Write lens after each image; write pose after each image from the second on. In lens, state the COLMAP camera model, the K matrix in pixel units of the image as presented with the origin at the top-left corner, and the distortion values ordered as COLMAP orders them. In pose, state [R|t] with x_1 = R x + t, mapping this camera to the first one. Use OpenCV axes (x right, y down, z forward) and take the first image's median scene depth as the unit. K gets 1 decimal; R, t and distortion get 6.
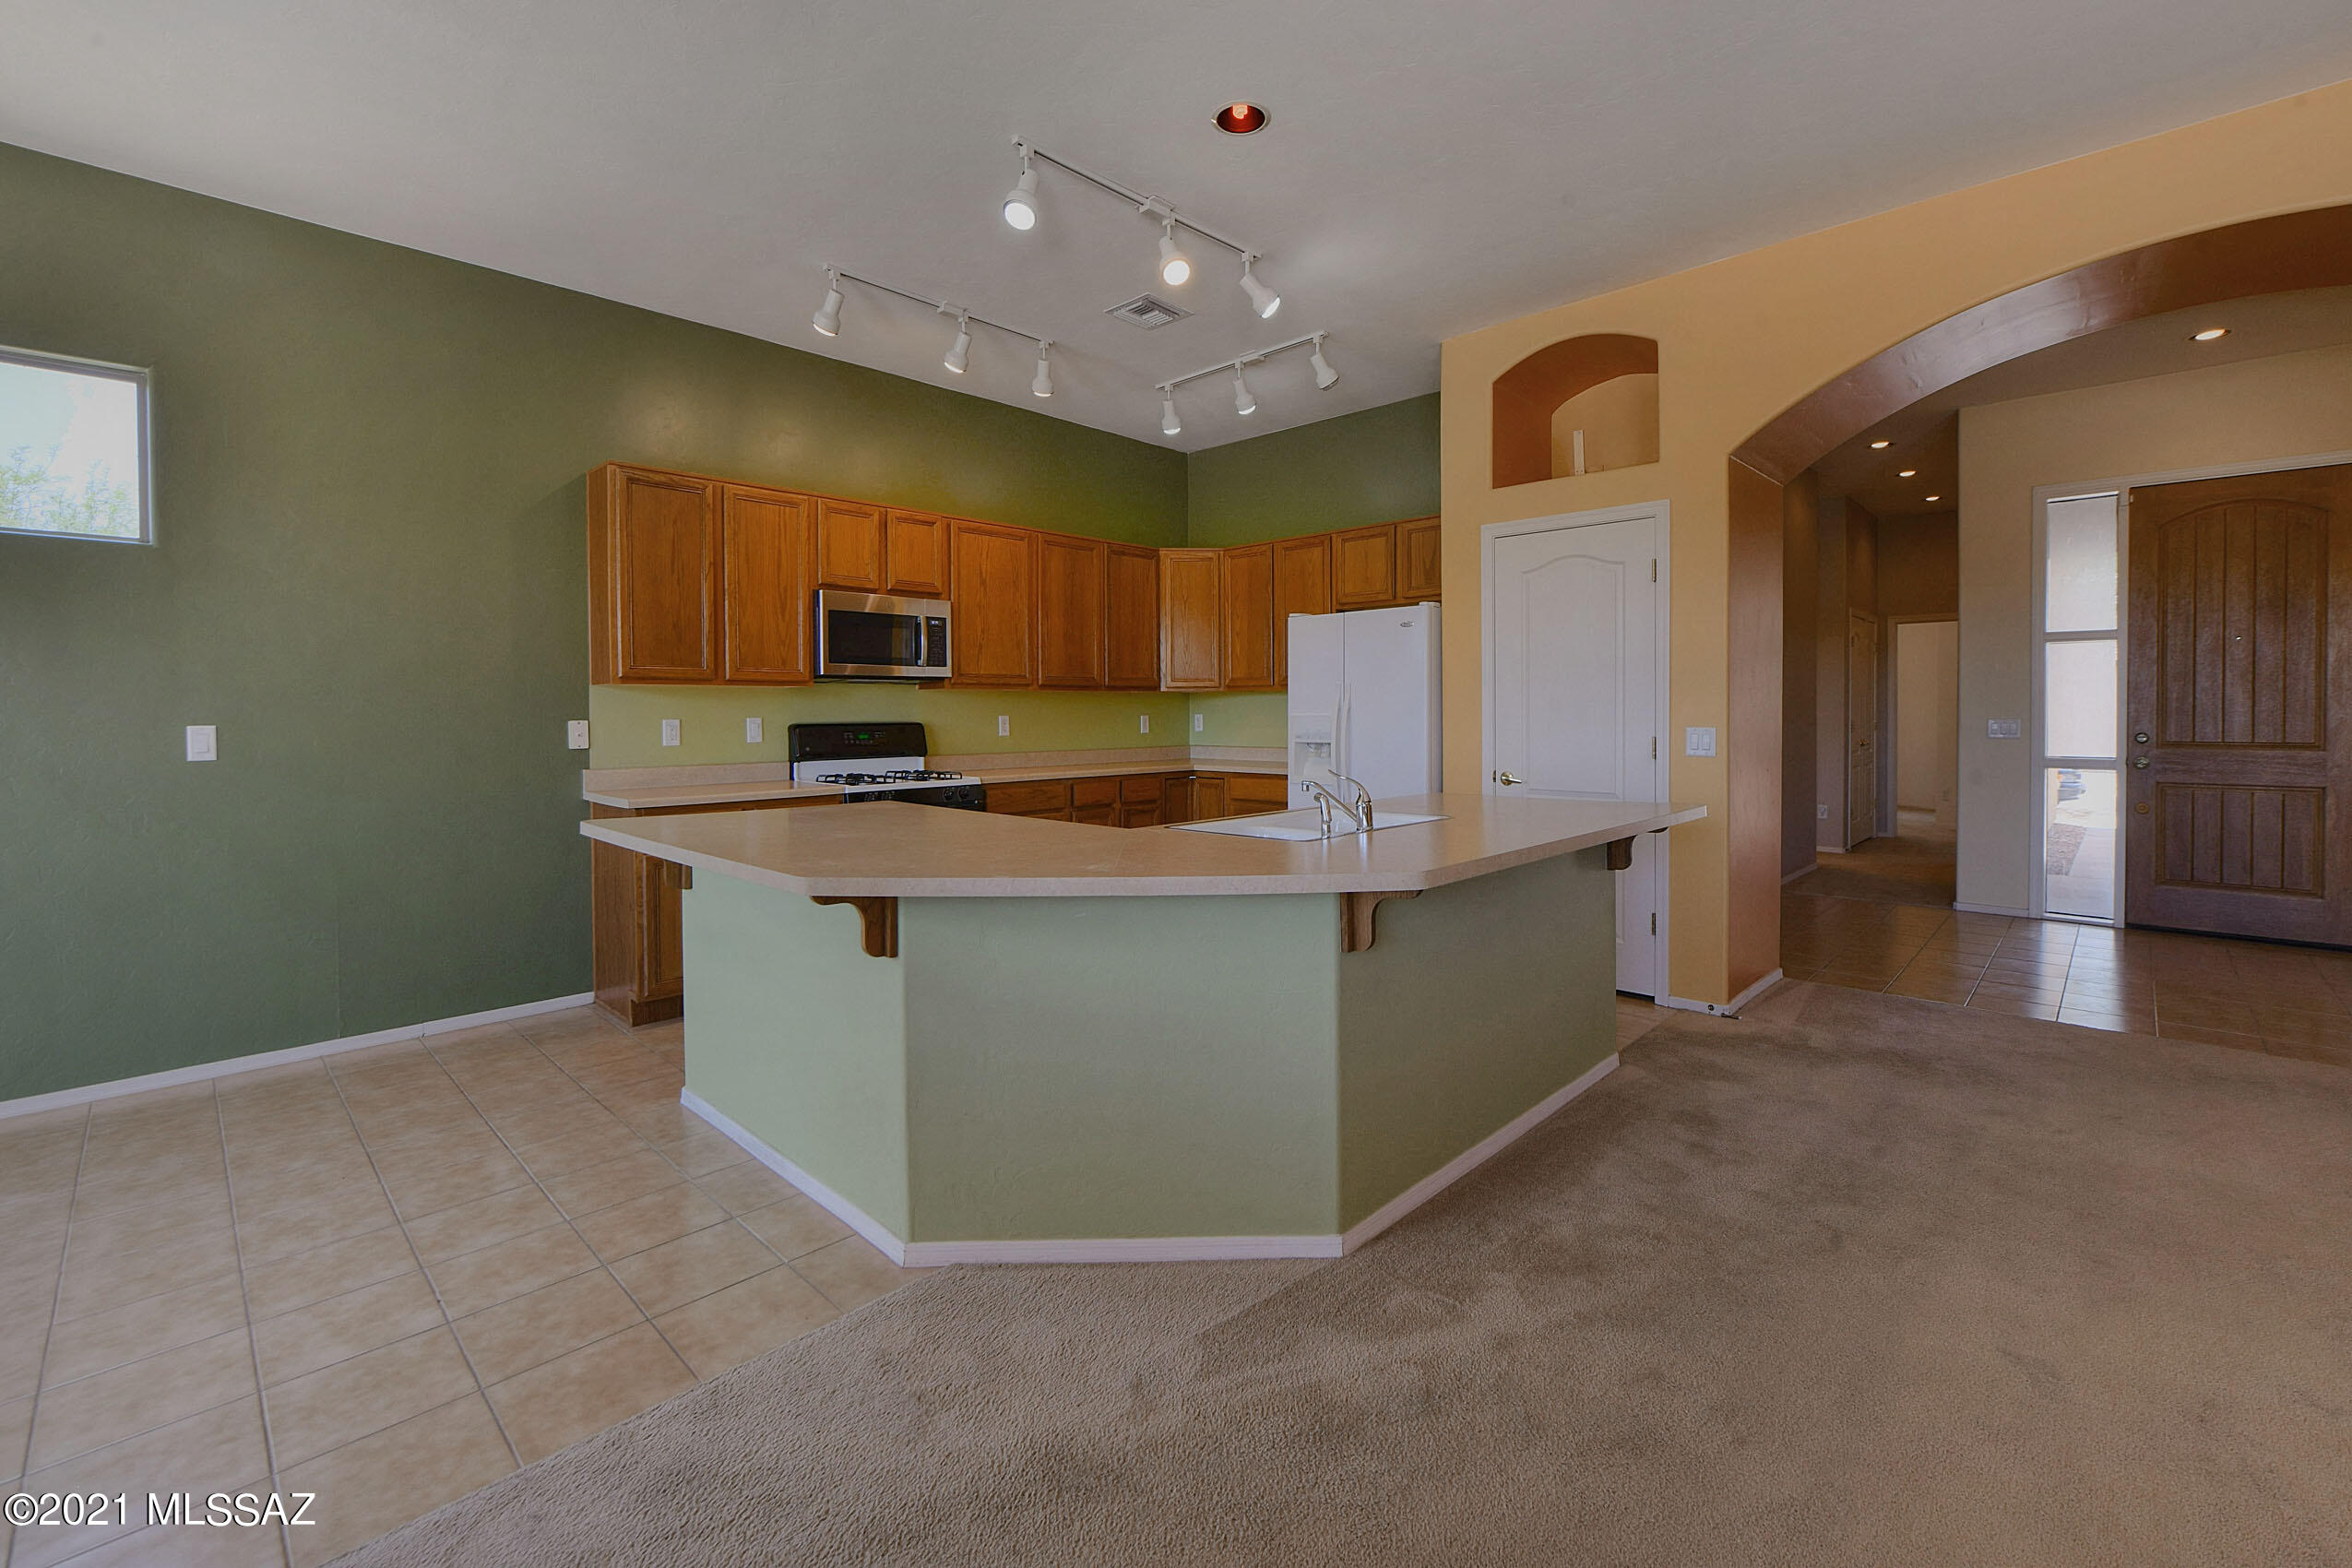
lens RADIAL K [[956.3, 0, 1243.4], [0, 956.3, 724.2], [0, 0, 1]] dist [-0.007773, -0.000729]
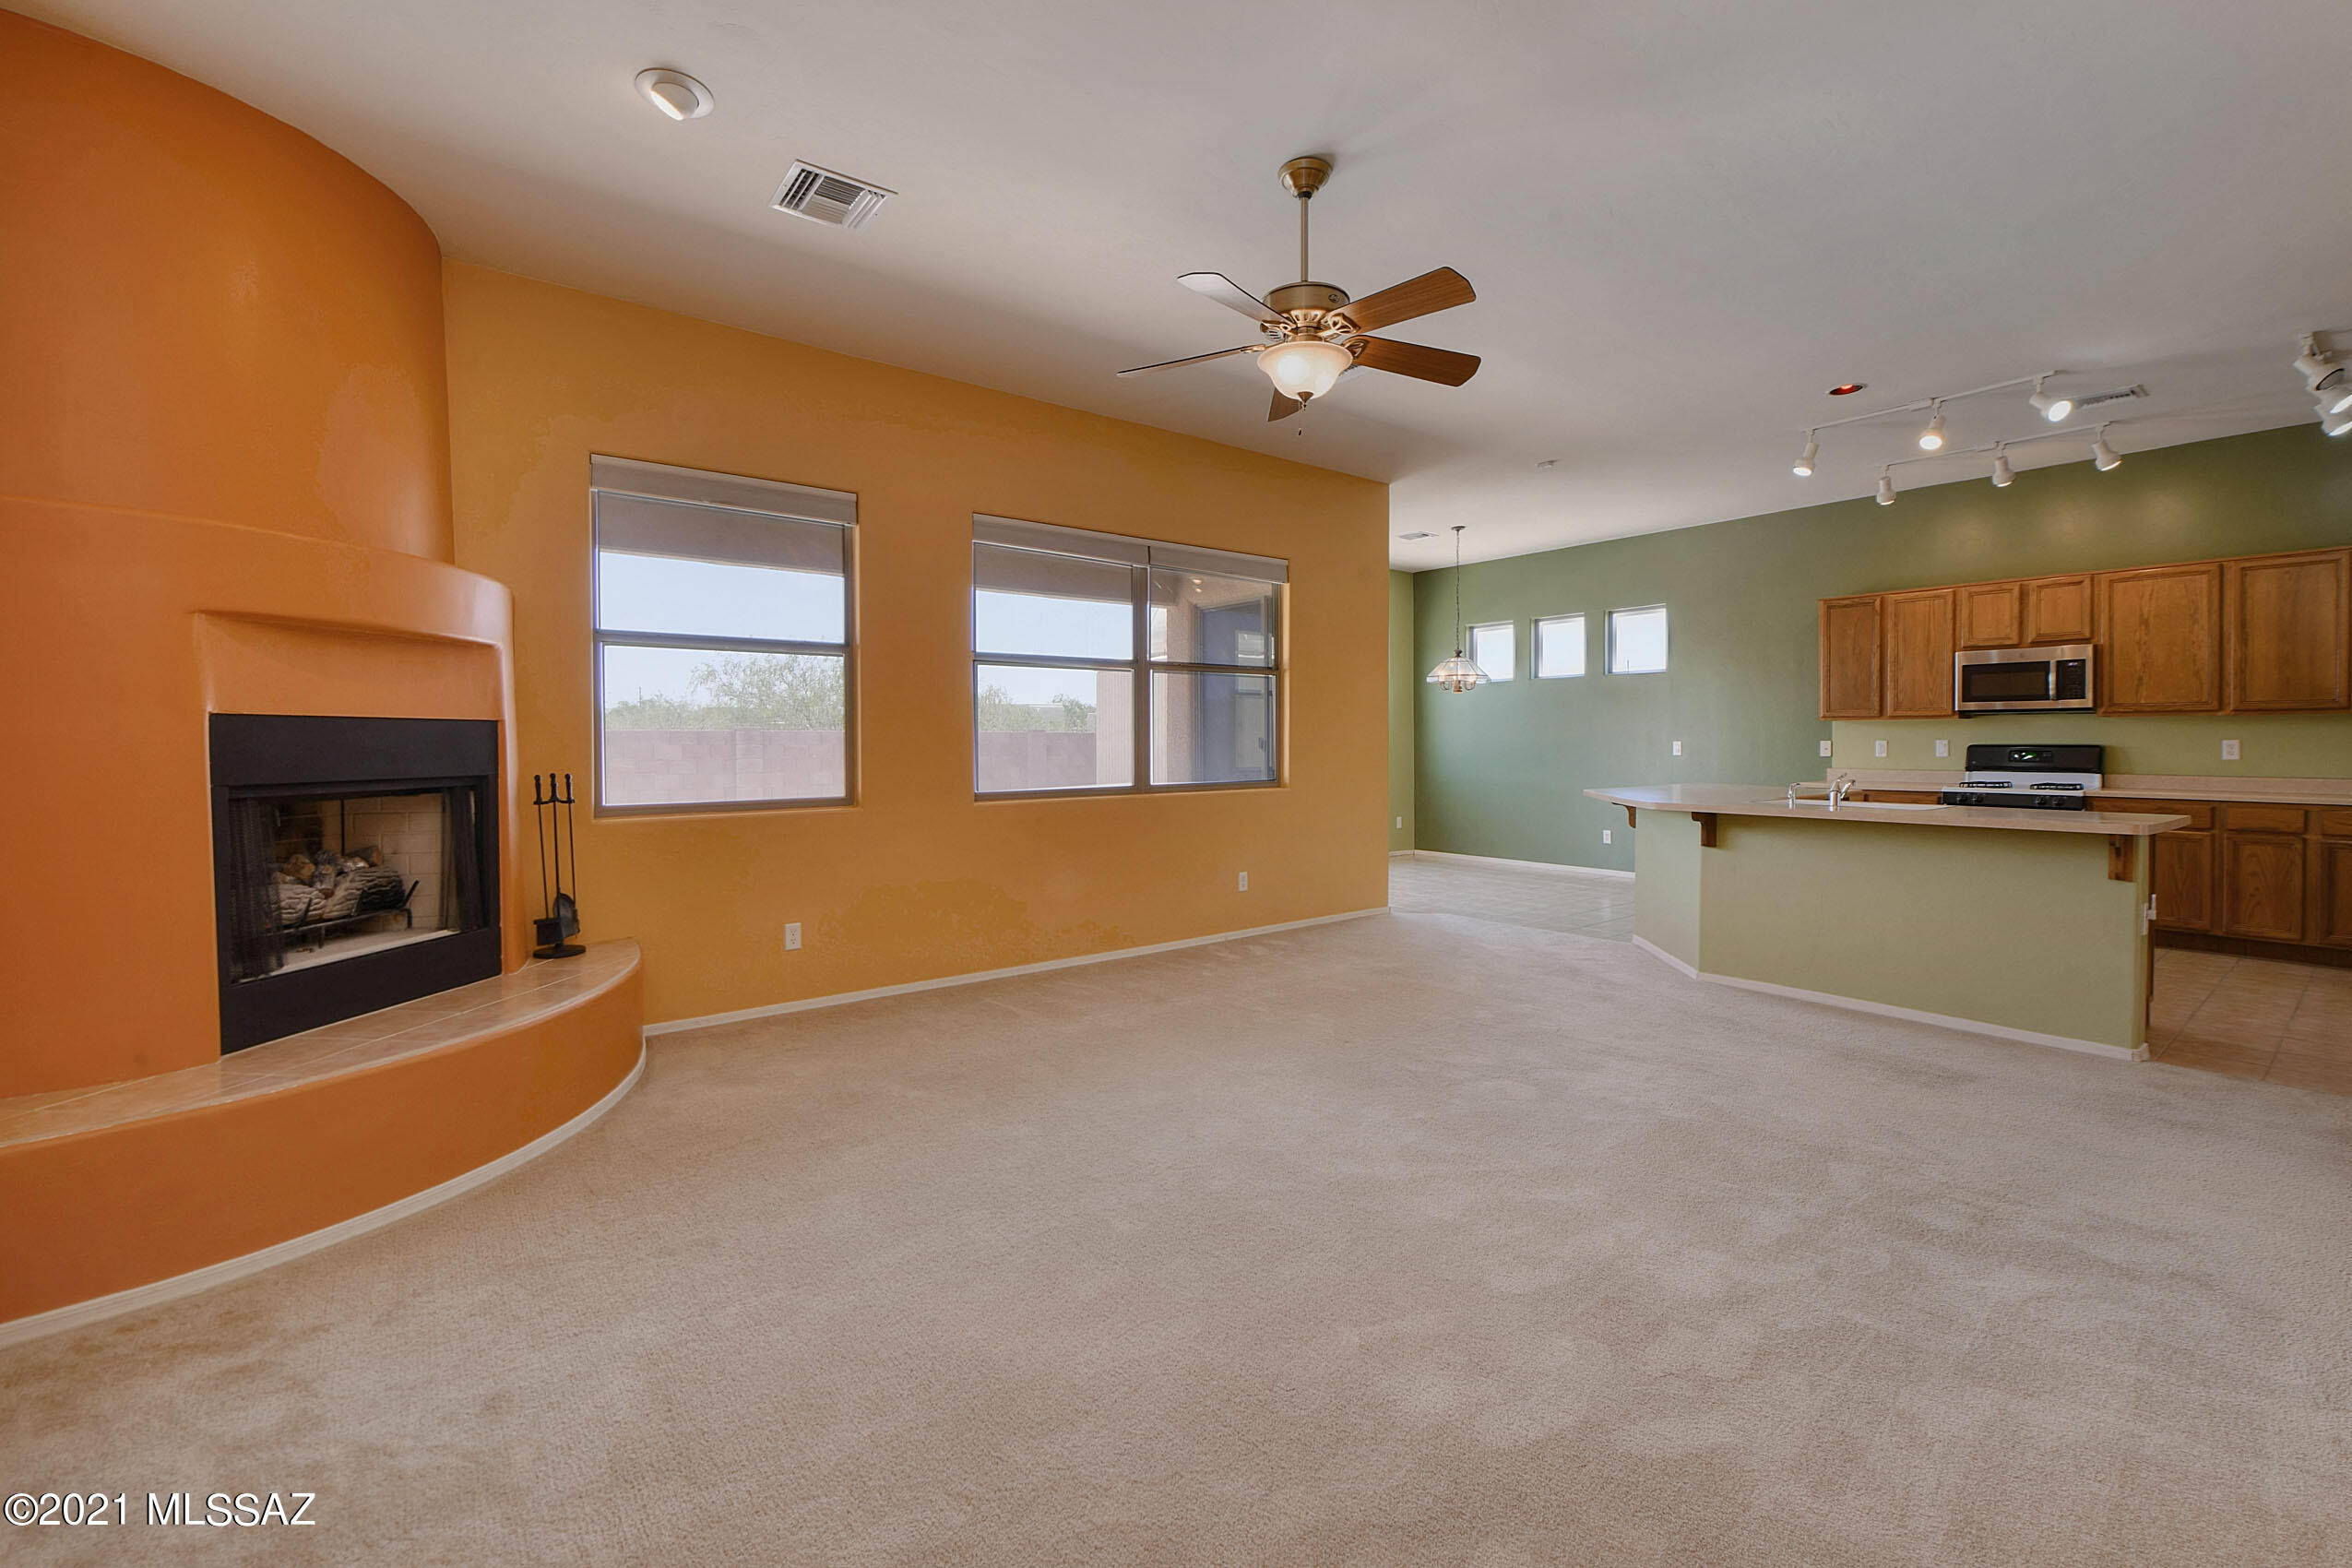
lens RADIAL K [[956.3, 0, 1094.4], [0, 956.3, 752.0], [0, 0, 1]] dist [-0.007773, -0.000729]
pose [[-0.234985, 0.018917, -0.971815, 1.174168], [-0.008469, 0.999733, 0.021508, -0.008259], [0.971962, 0.013284, -0.234762, 0.059435]]
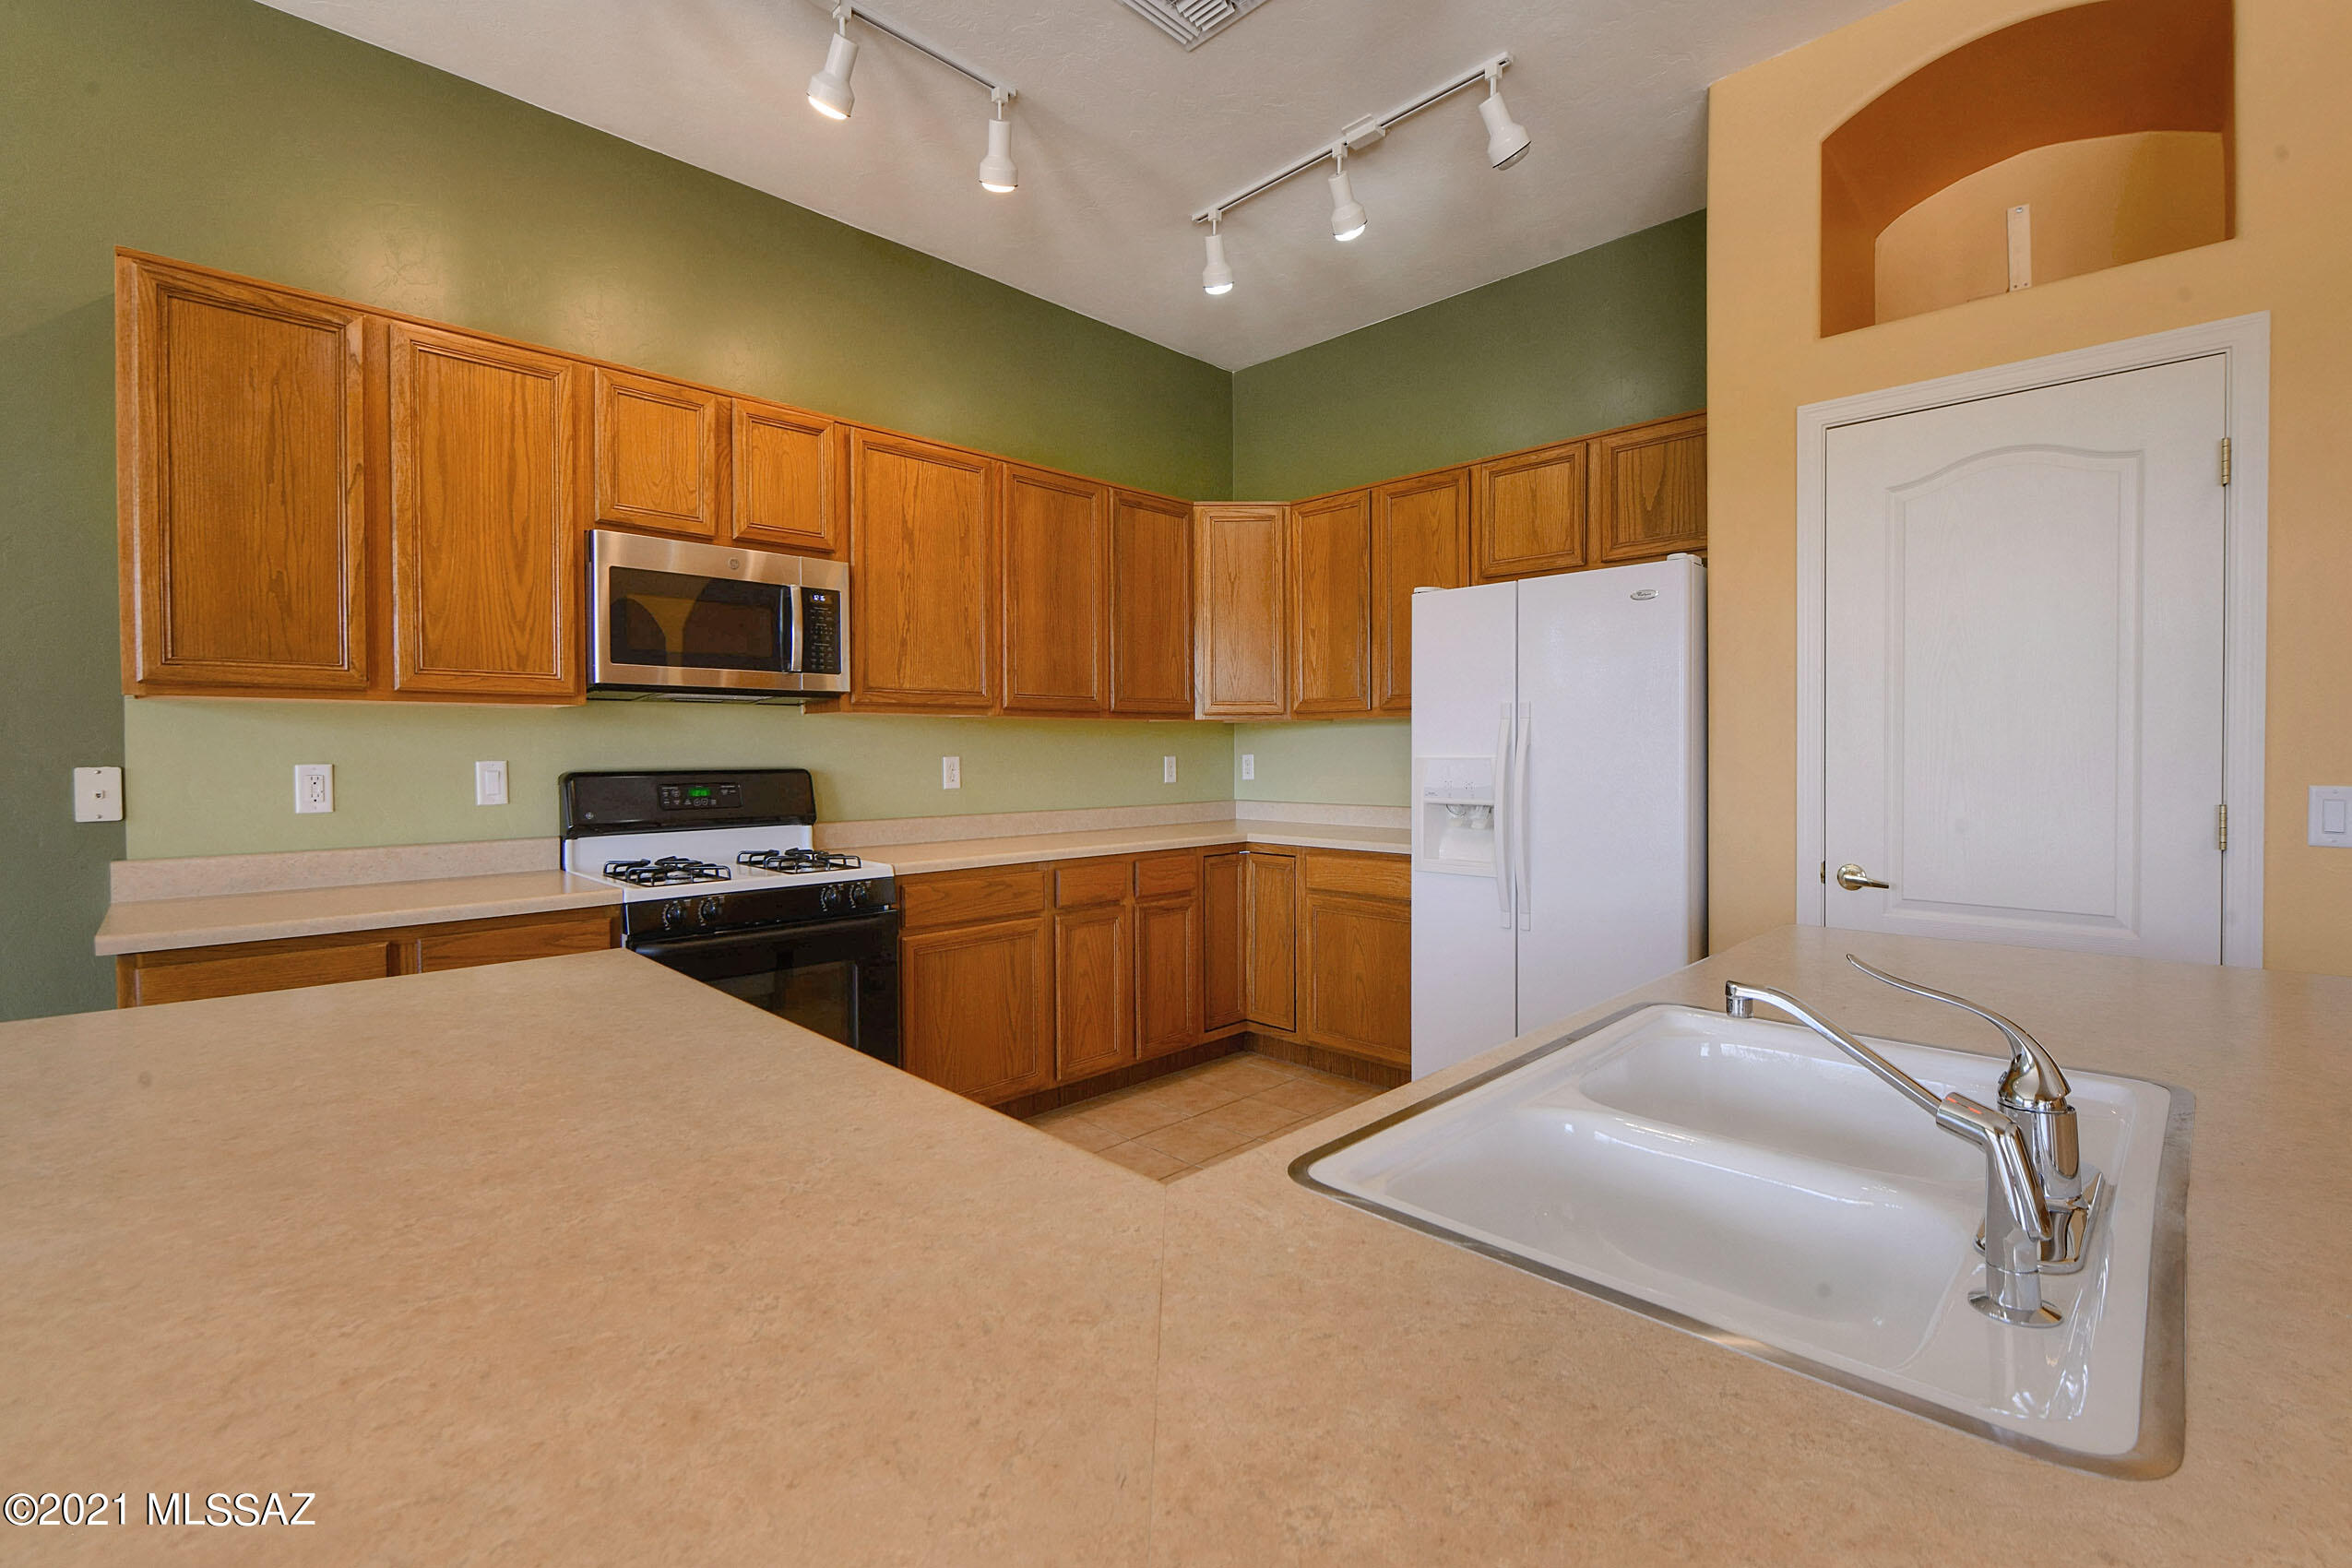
lens RADIAL K [[993.0, 0, 1241.0], [0, 993.0, 765.6], [0, 0, 1]] dist [-0.002120, -0.001181]
pose [[0.999819, 0.001303, -0.018990, -0.052267], [-0.001259, 0.999996, 0.002366, -0.005496], [0.018993, -0.002342, 0.999817, 0.396683]]
